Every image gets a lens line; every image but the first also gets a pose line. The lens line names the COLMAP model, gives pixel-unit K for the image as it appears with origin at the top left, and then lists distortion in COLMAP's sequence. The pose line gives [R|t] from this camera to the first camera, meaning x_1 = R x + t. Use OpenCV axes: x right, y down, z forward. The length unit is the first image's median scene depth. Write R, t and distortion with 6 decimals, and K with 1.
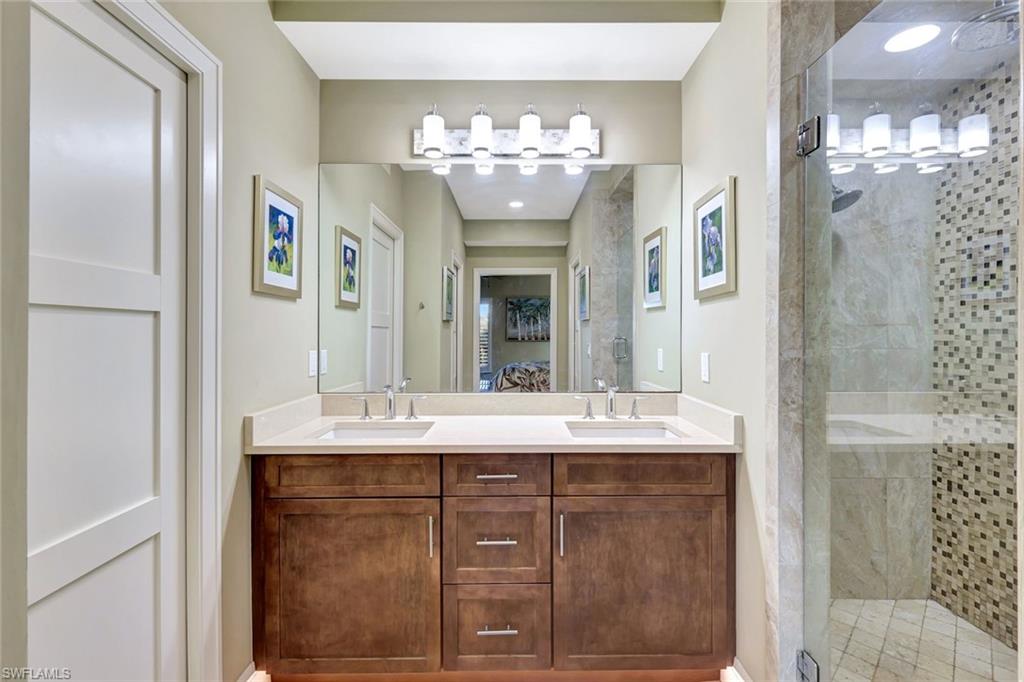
lens RADIAL K [[465.7, 0, 509.9], [0, 465.7, 338.6], [0, 0, 1]] dist [-0.002028, -0.000125]
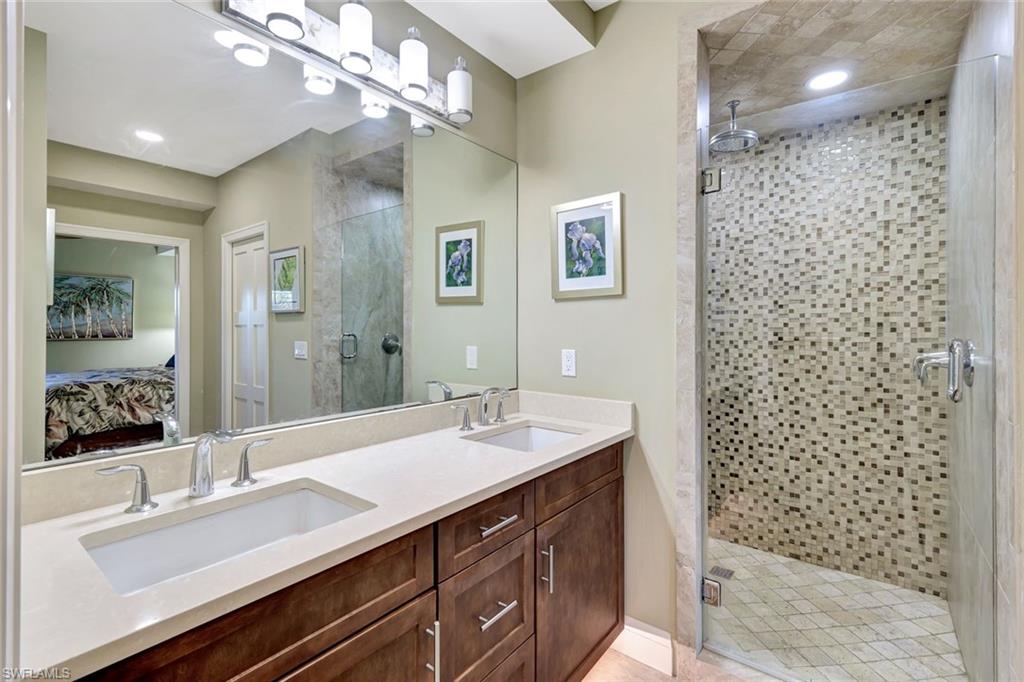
lens RADIAL K [[465.7, 0, 517.7], [0, 465.7, 335.4], [0, 0, 1]] dist [-0.002028, -0.000125]
pose [[0.611401, -0.008450, 0.791276, -0.497504], [0.004326, 0.999964, 0.007336, -0.009900], [-0.791309, -0.001062, 0.611416, 0.439003]]
